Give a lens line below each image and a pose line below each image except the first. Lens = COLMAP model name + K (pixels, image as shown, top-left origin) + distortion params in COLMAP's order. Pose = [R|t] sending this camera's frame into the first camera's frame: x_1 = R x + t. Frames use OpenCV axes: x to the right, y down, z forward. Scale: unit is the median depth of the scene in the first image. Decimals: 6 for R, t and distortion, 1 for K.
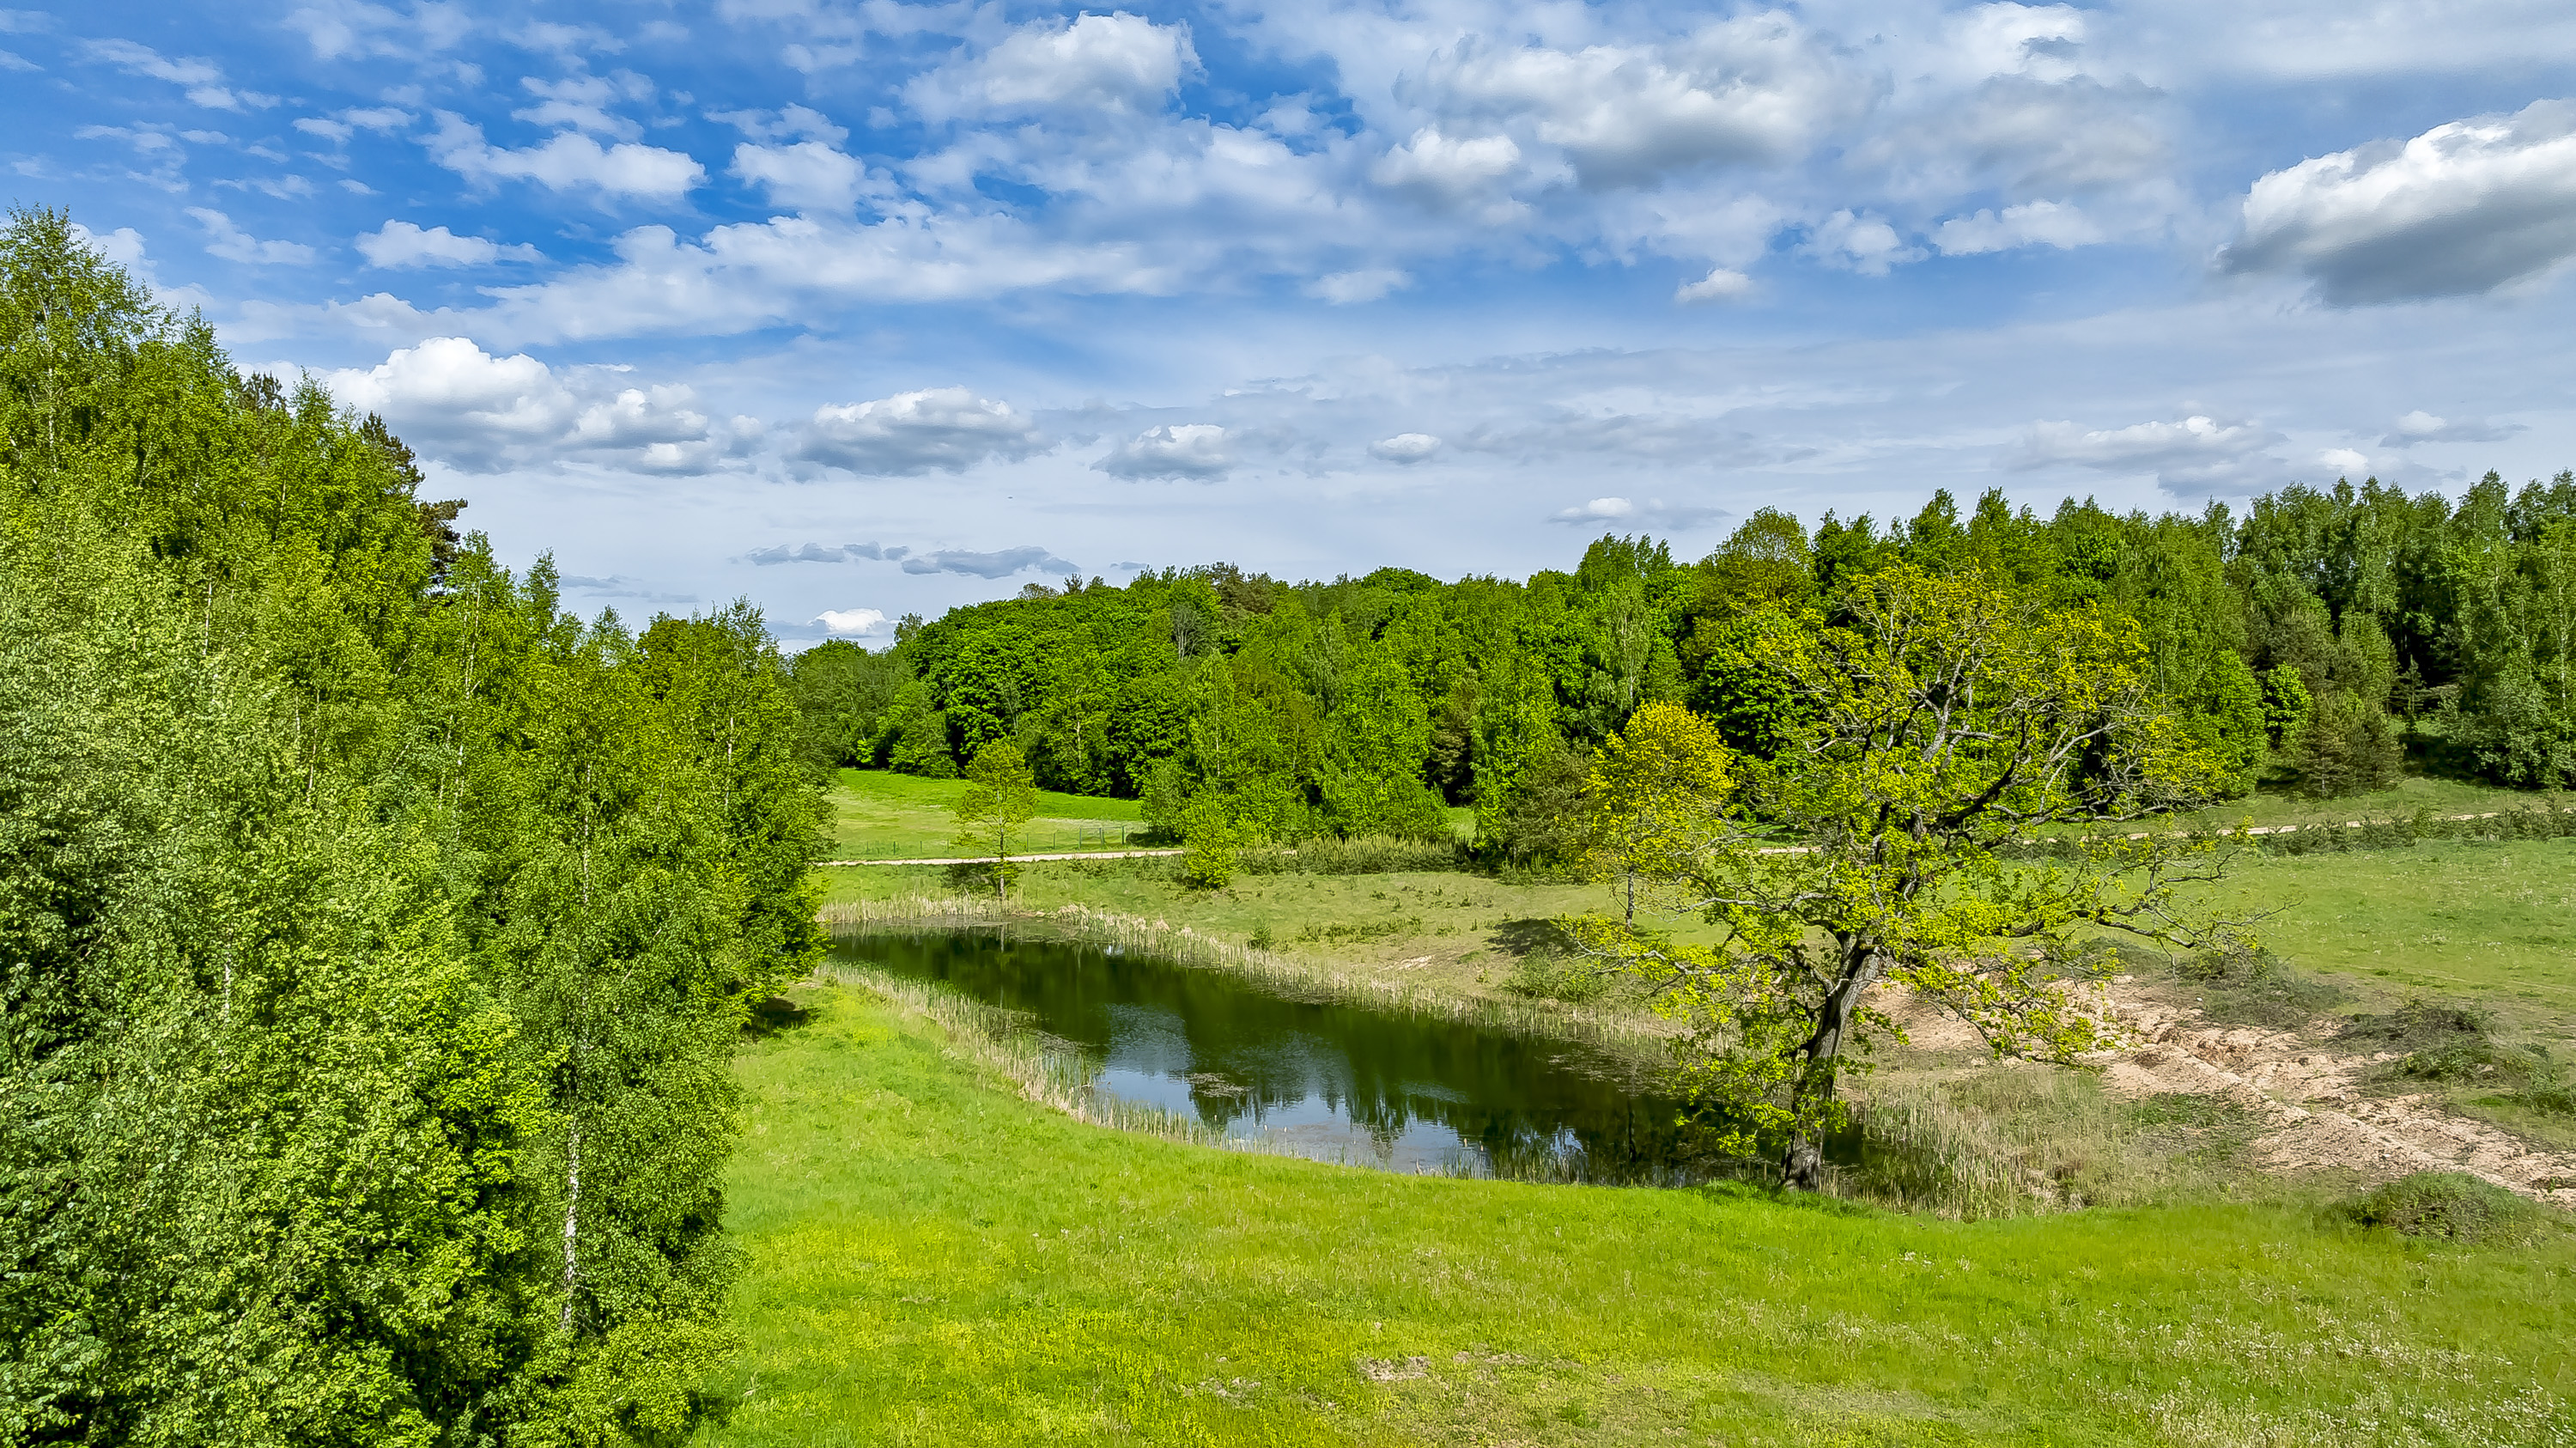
lens RADIAL K [[1822.6, 0, 1278.0], [0, 1822.6, 717.7], [0, 0, 1]] dist [-0.018645, 0.003318]
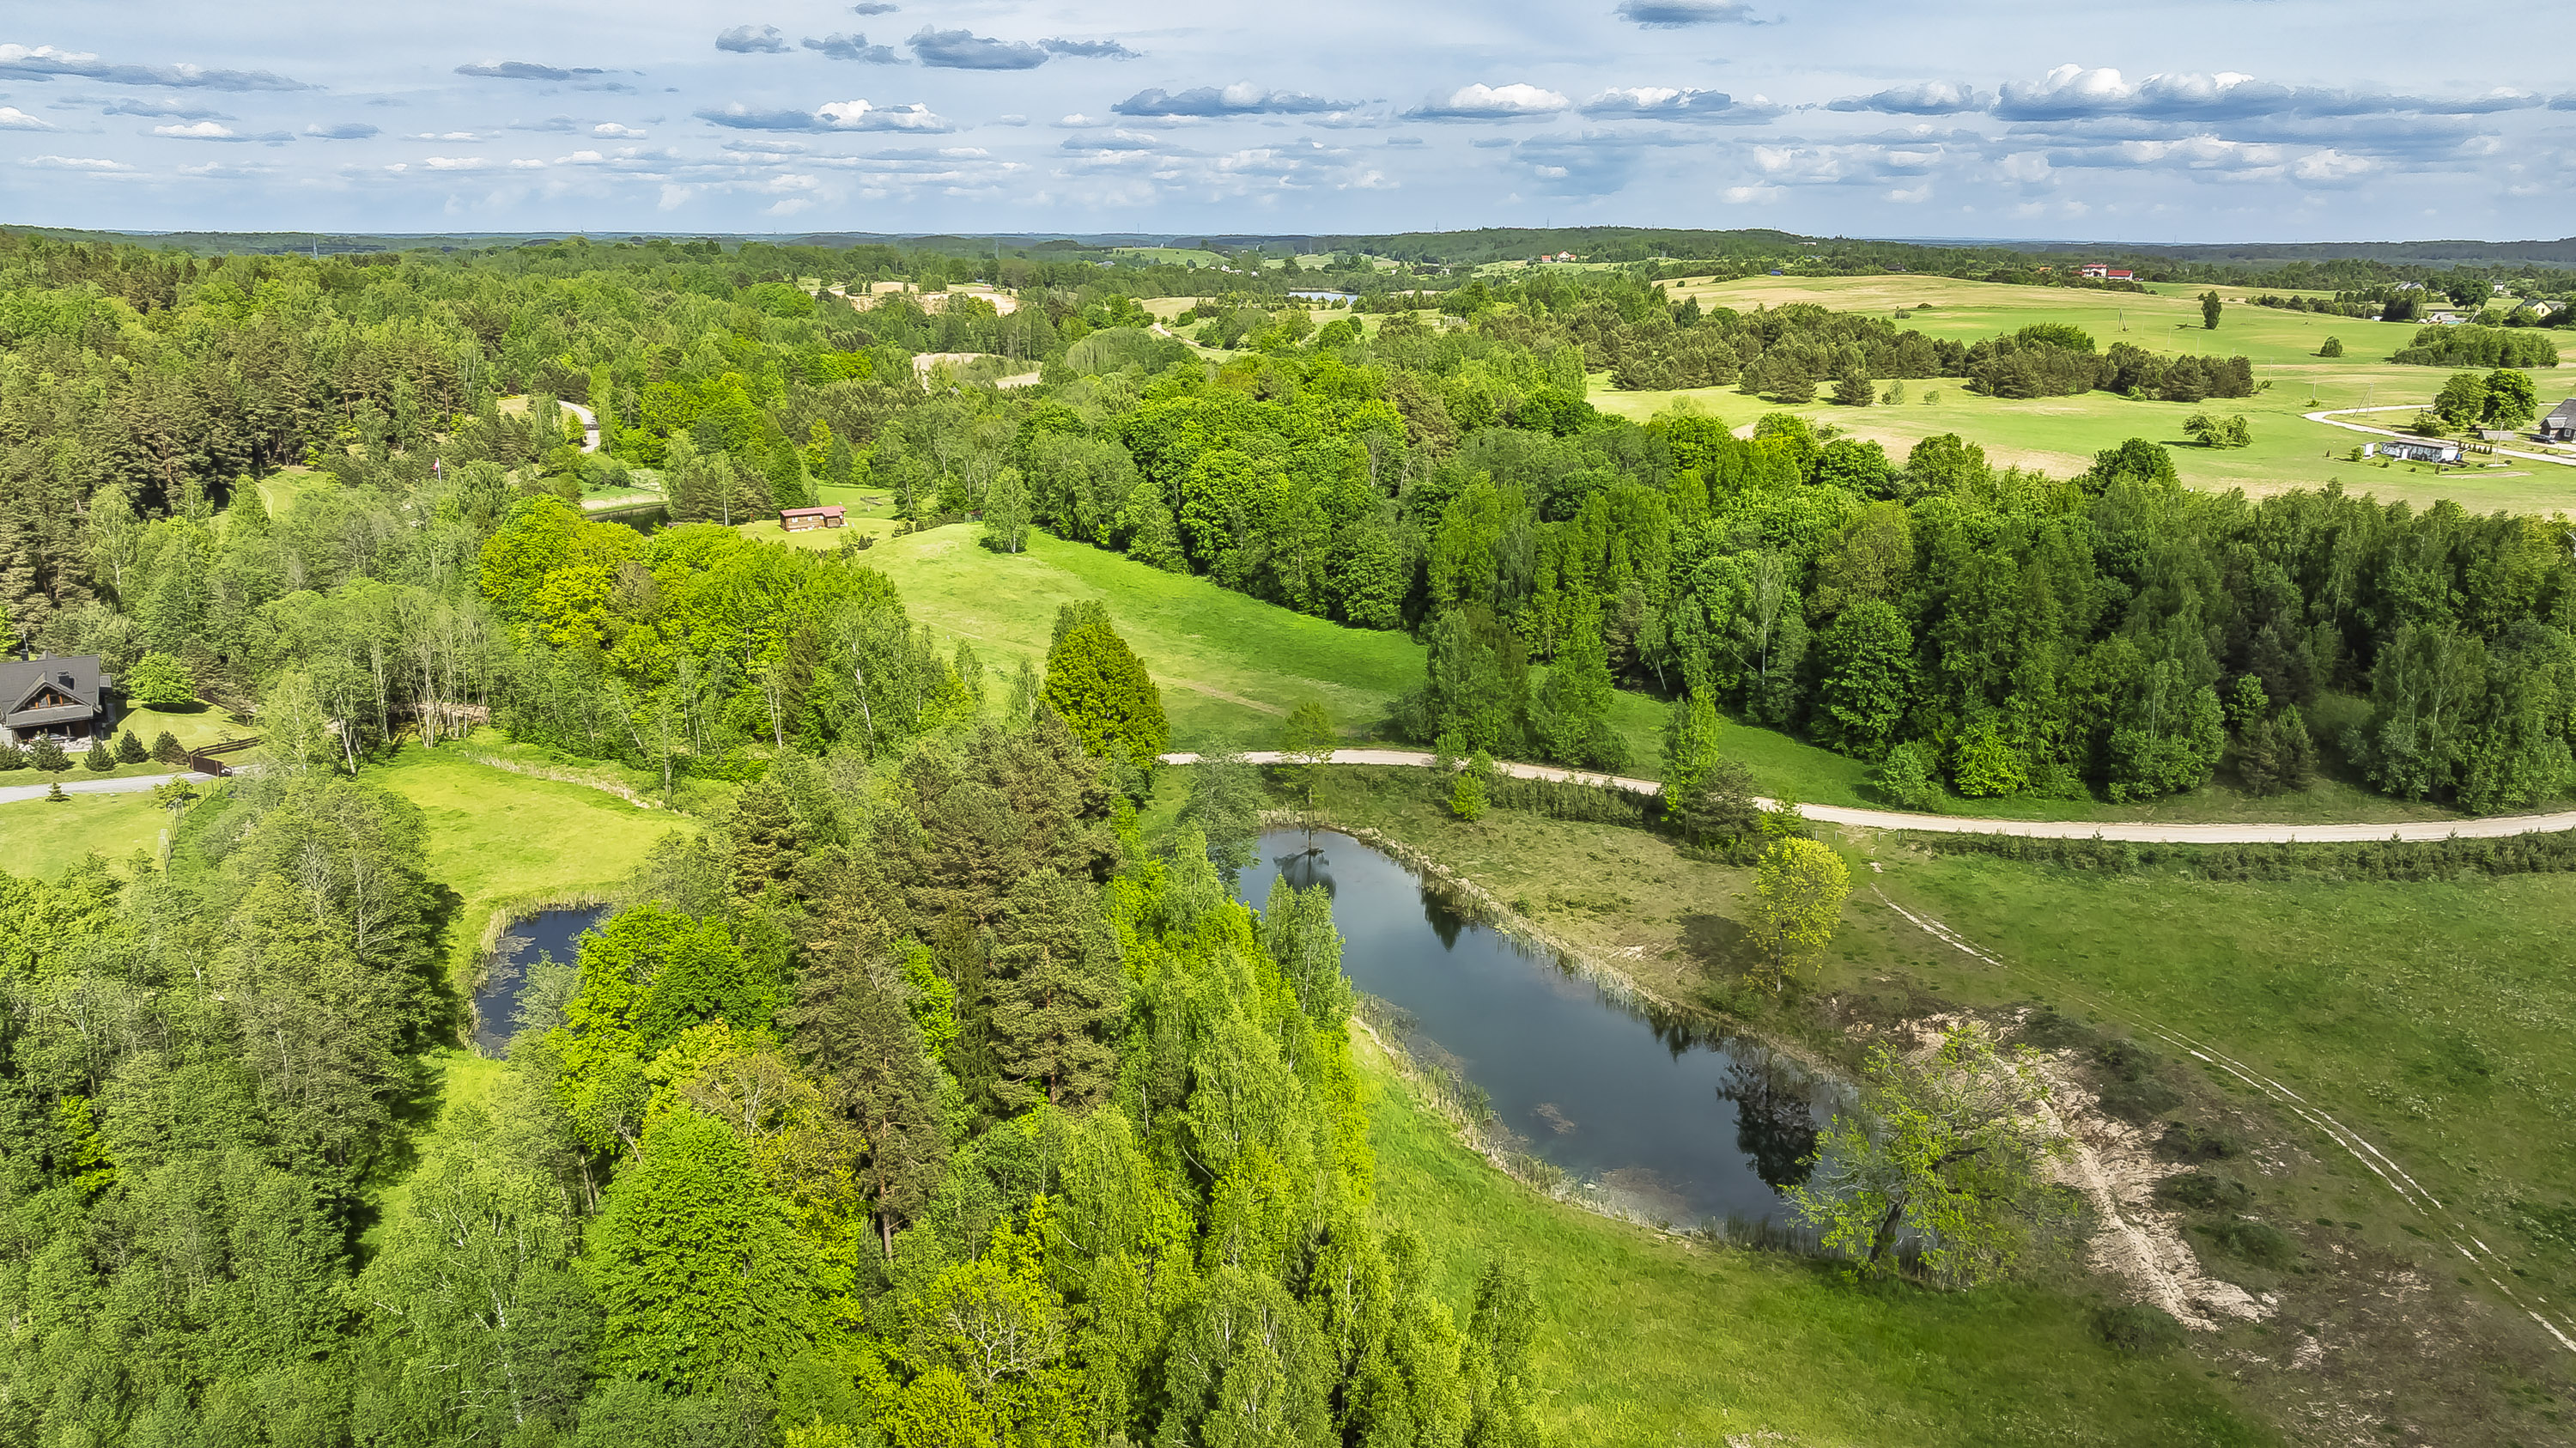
lens RADIAL K [[1829.3, 0, 1288.0], [0, 1829.3, 724.0], [0, 0, 1]] dist [-0.039743, 0.039857]
pose [[0.999574, 0.021482, -0.019755, -0.123897], [-0.015368, 0.962889, 0.269459, -0.300443], [0.024810, -0.269040, 0.962809, -0.301120]]
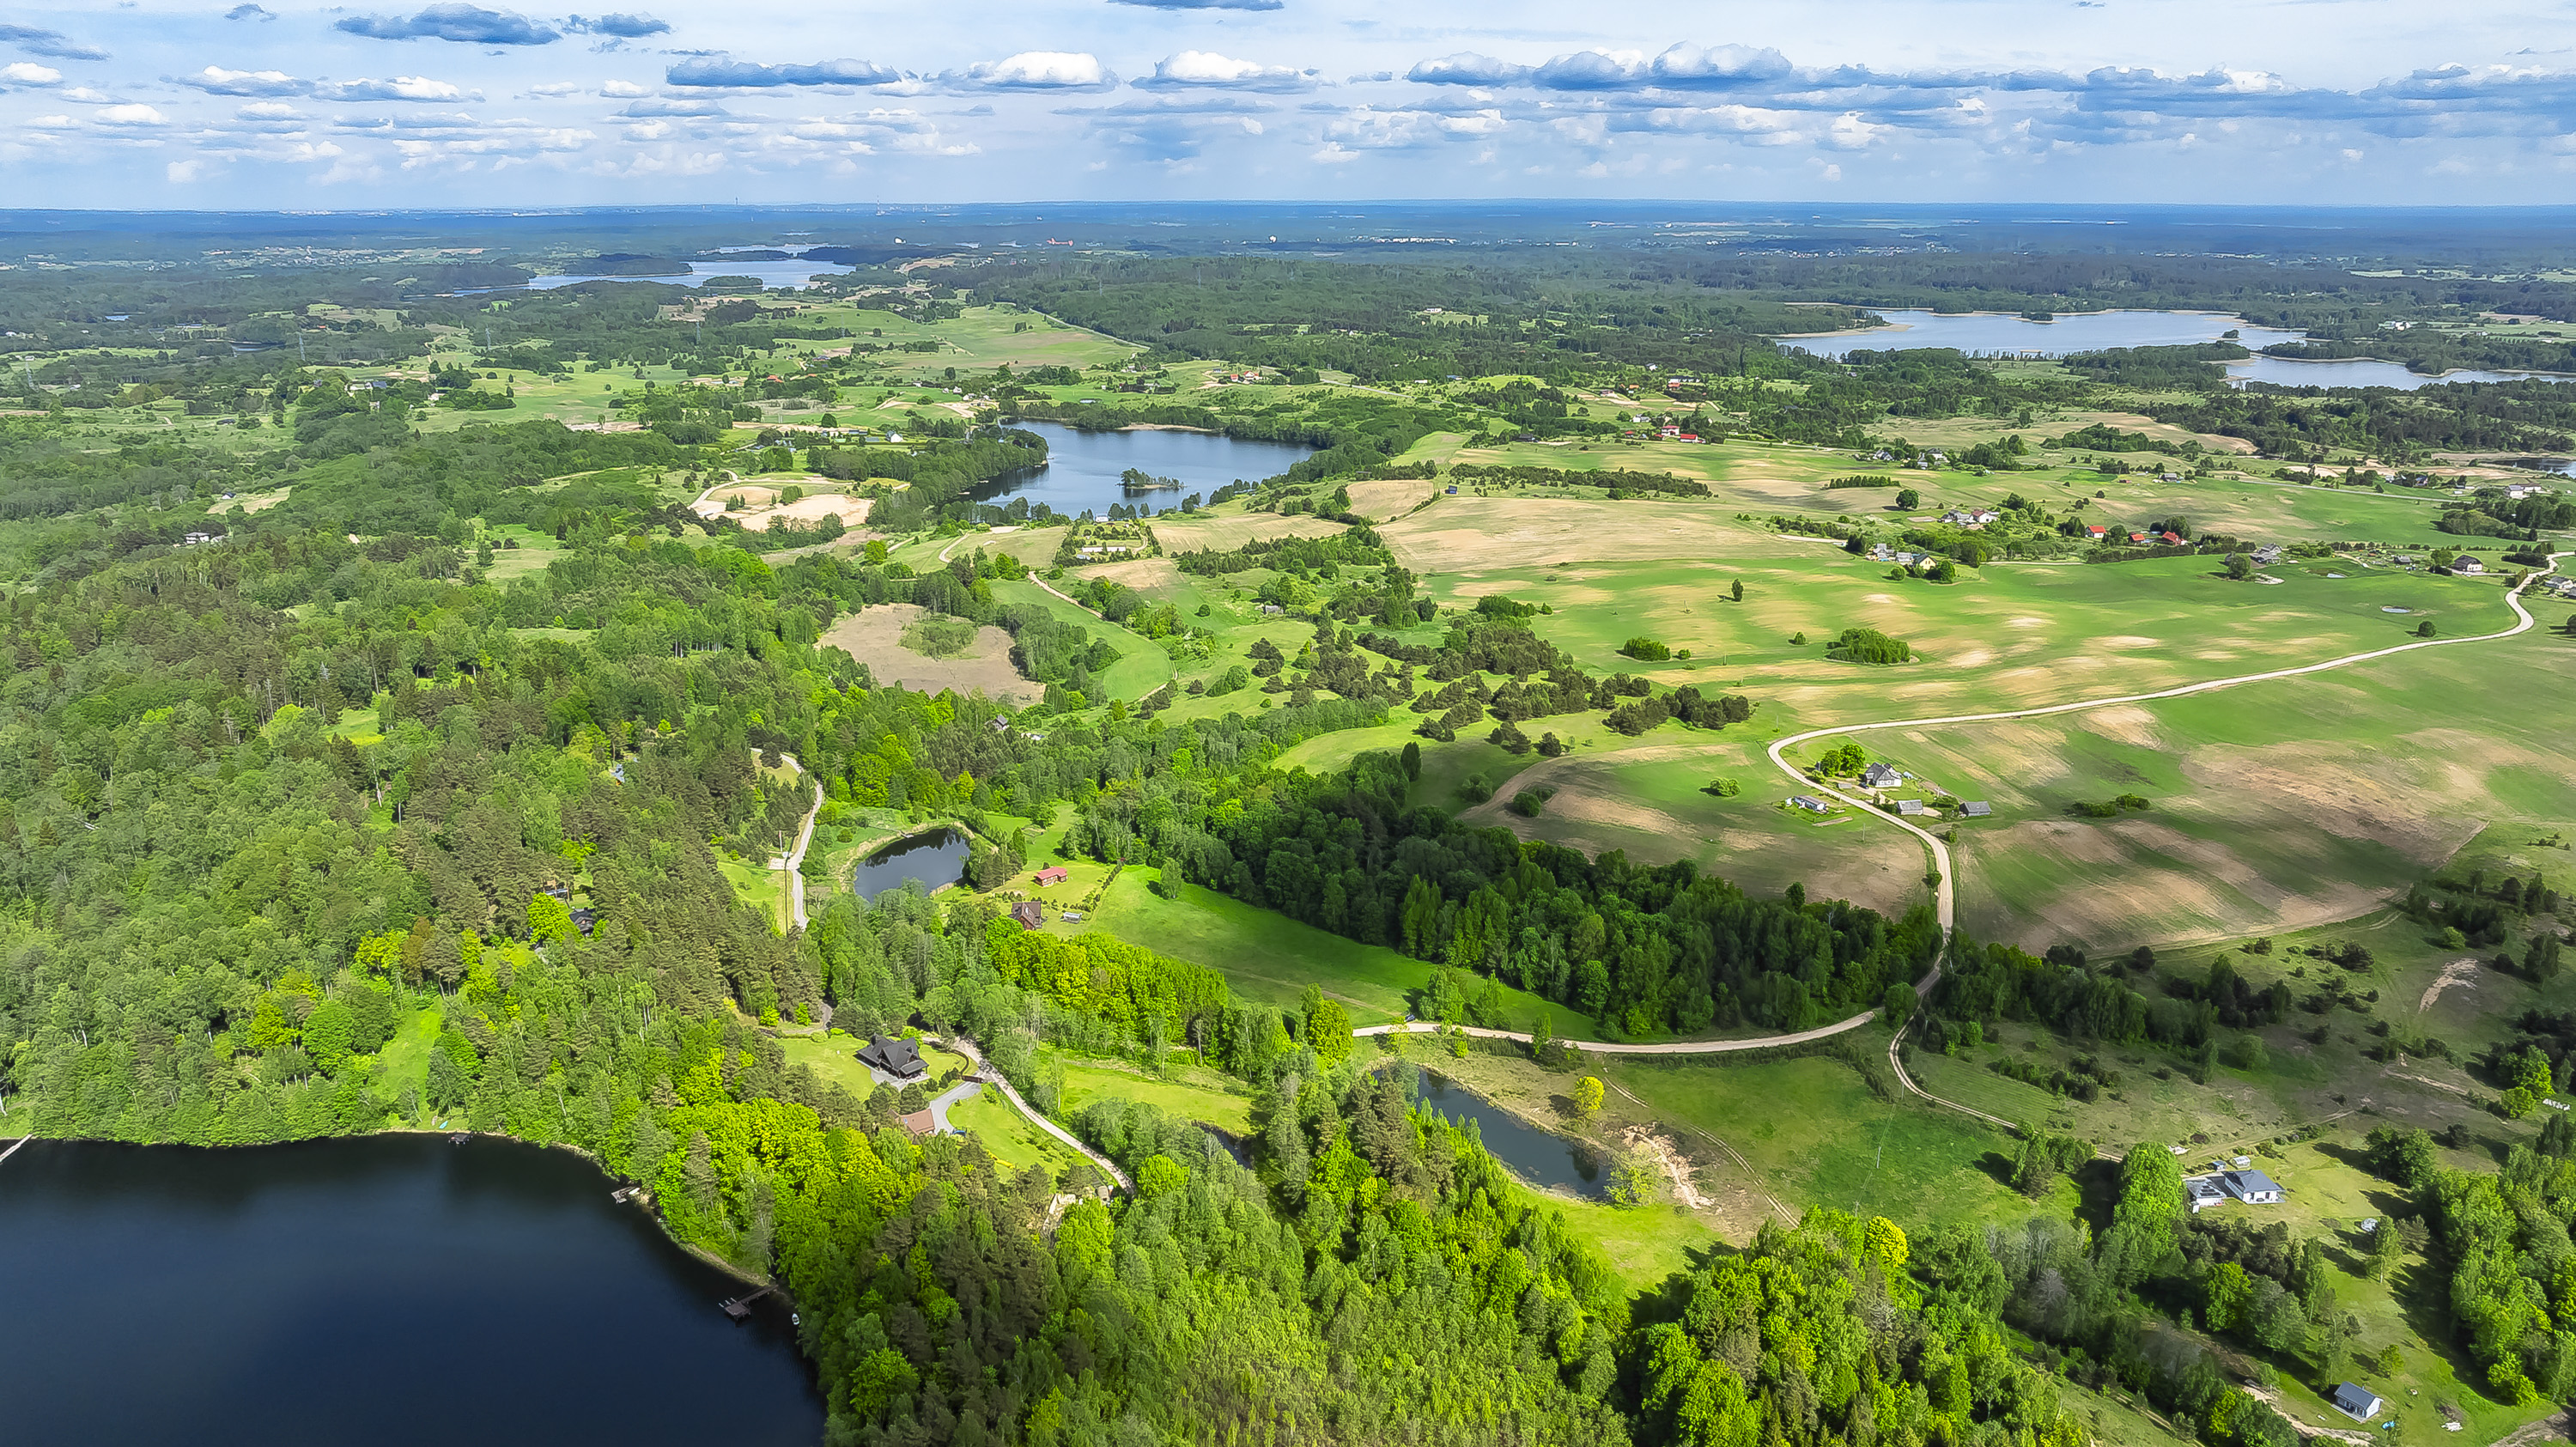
lens RADIAL K [[1820.5, 0, 1279.2], [0, 1820.5, 719.8], [0, 0, 1]] dist [-0.015084, -0.001606]
pose [[0.984673, -0.041834, 0.169318, -0.973691], [-0.007534, 0.959699, 0.280930, -1.560949], [-0.174246, -0.277899, 0.944675, -2.257530]]
